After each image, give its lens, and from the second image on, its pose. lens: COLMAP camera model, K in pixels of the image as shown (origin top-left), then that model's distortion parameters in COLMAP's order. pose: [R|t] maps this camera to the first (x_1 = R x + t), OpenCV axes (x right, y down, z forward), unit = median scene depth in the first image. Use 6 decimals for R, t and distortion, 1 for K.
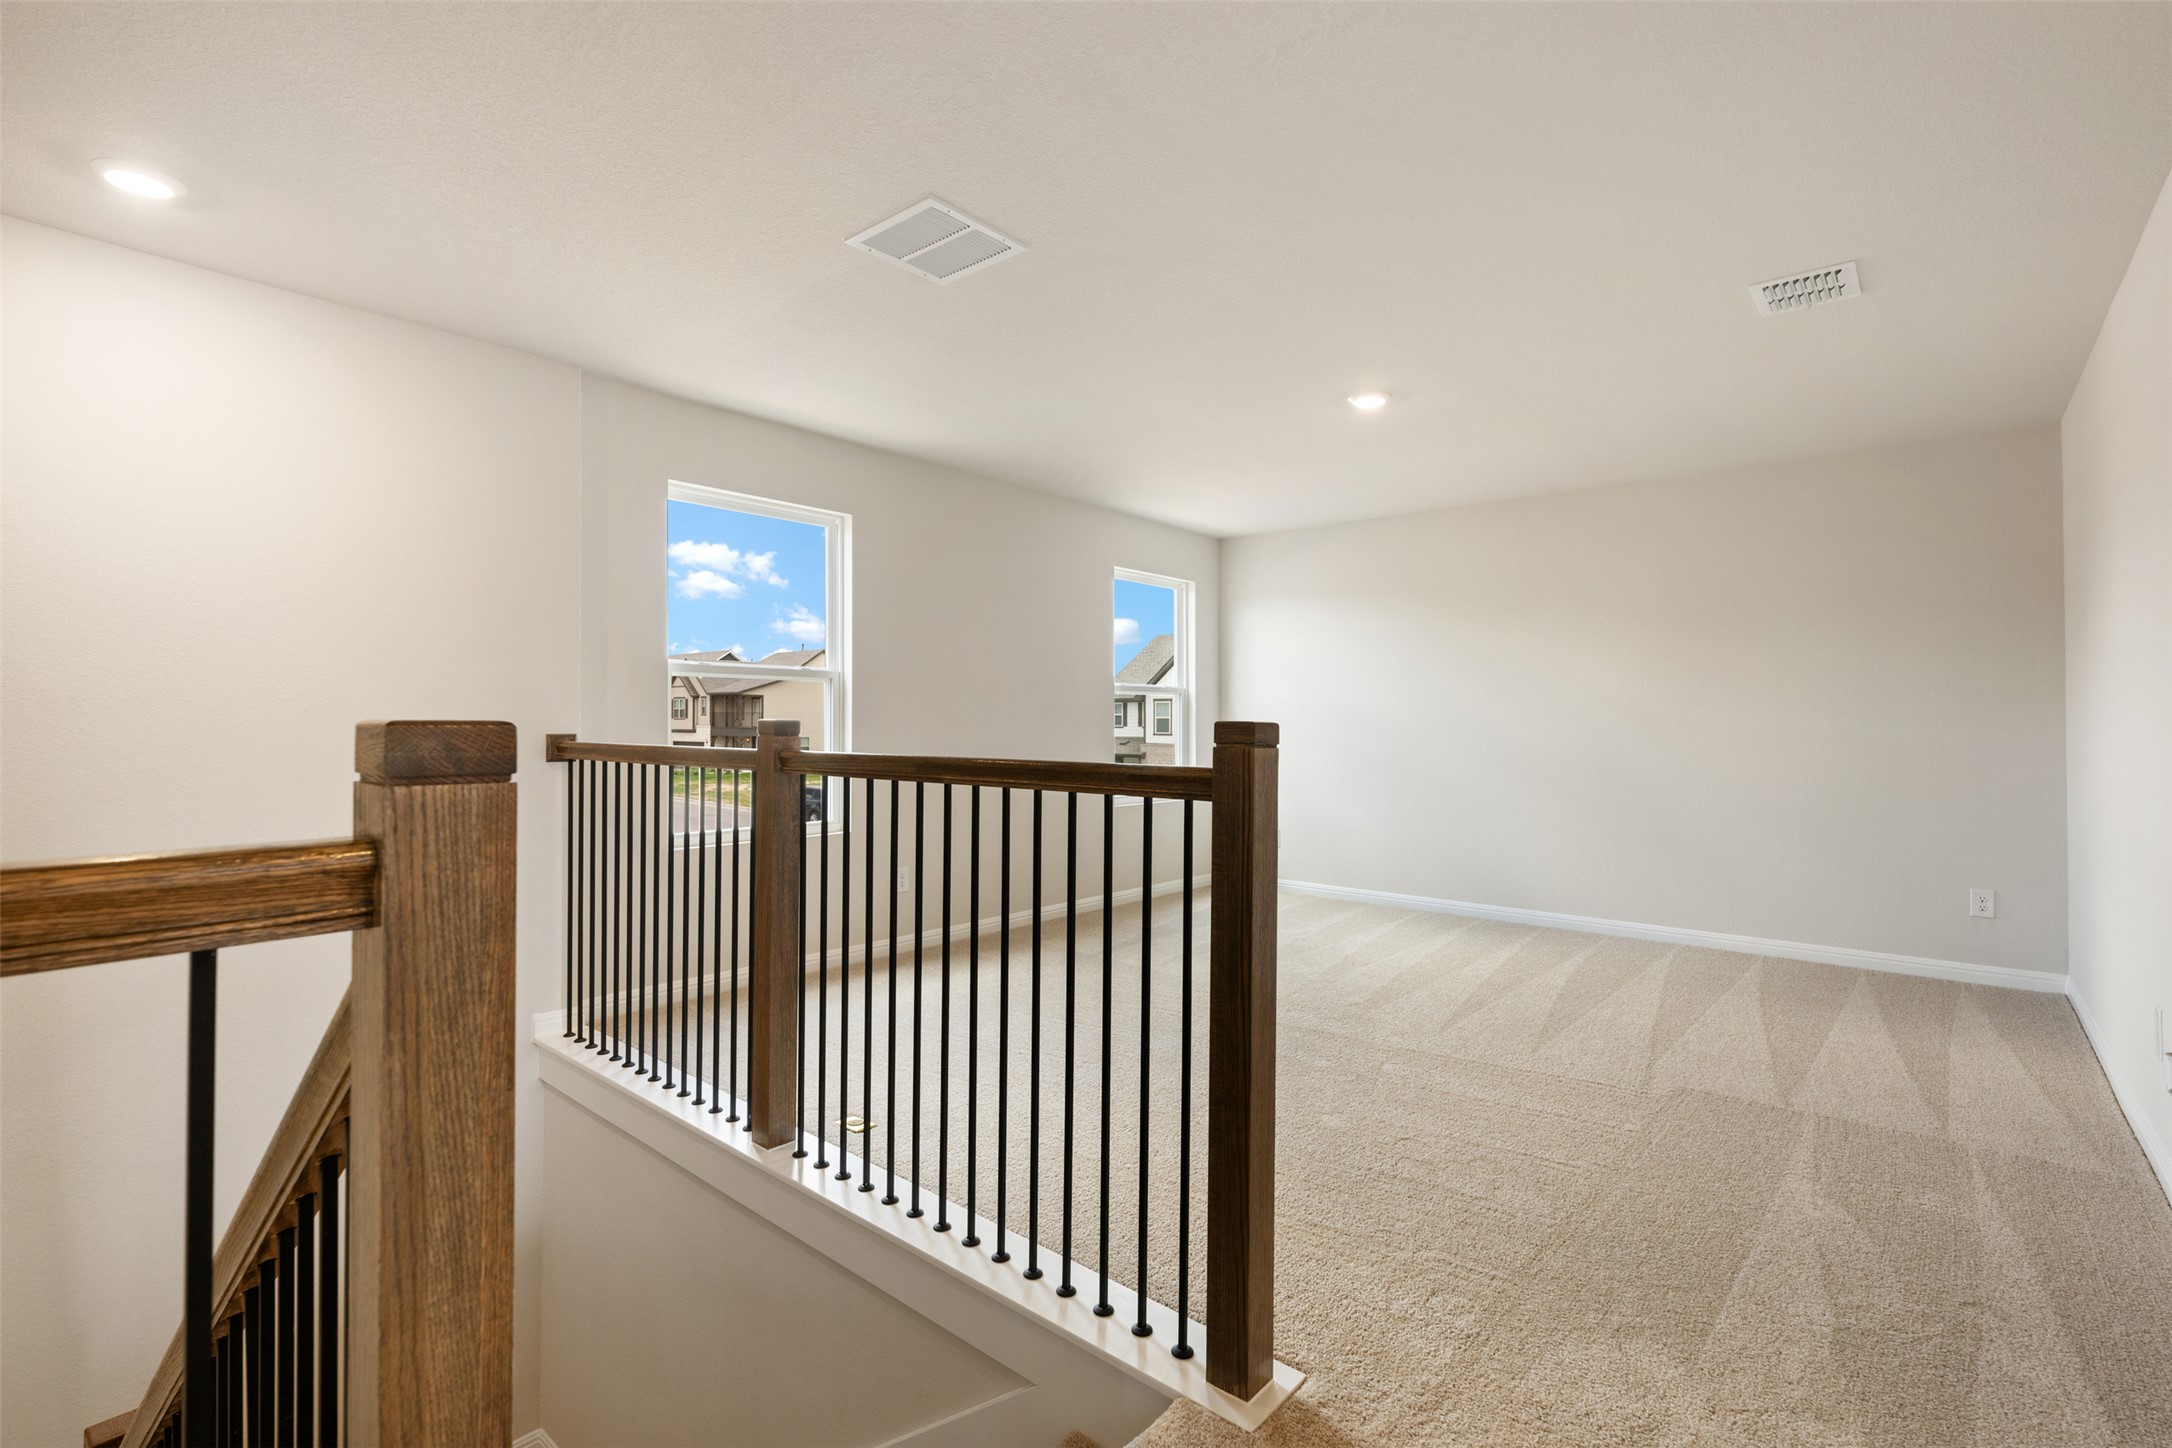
lens RADIAL K [[985.2, 0, 1088.5], [0, 985.2, 713.0], [0, 0, 1]] dist [0.003549, 0.001559]
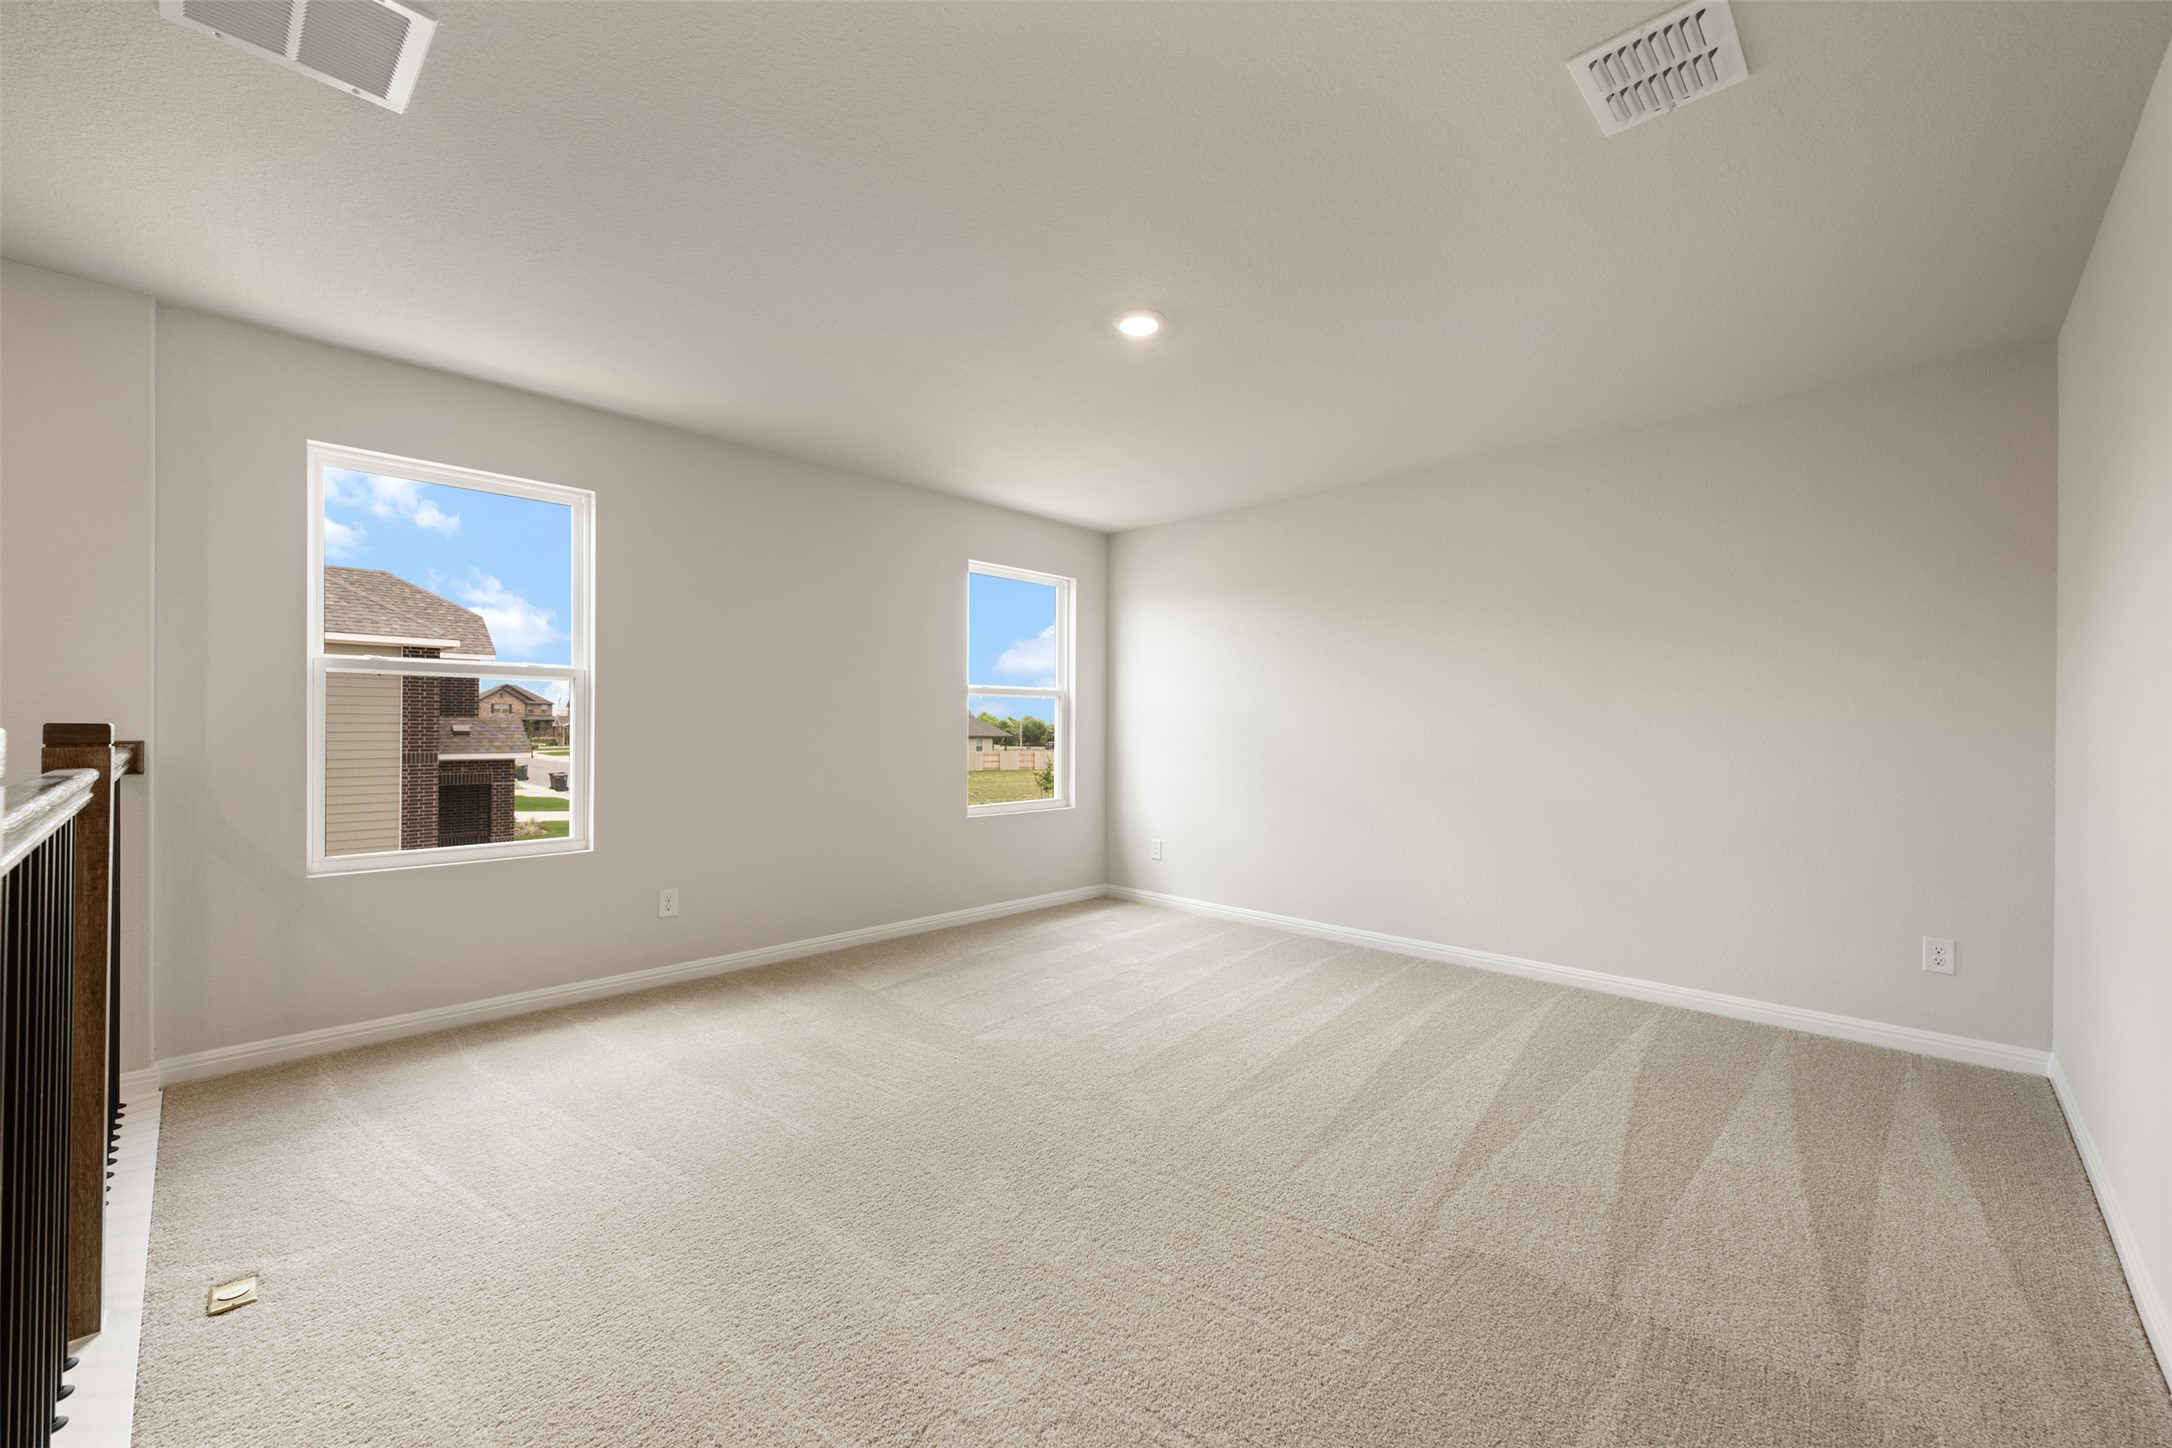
lens RADIAL K [[863.9, 0, 1080.6], [0, 863.9, 735.7], [0, 0, 1]] dist [0.002518, 0.000358]
pose [[0.998289, 0.000950, -0.058457, 0.301702], [0.000202, 0.999806, 0.019695, 0.002904], [0.058465, -0.019673, 0.998096, 0.316422]]
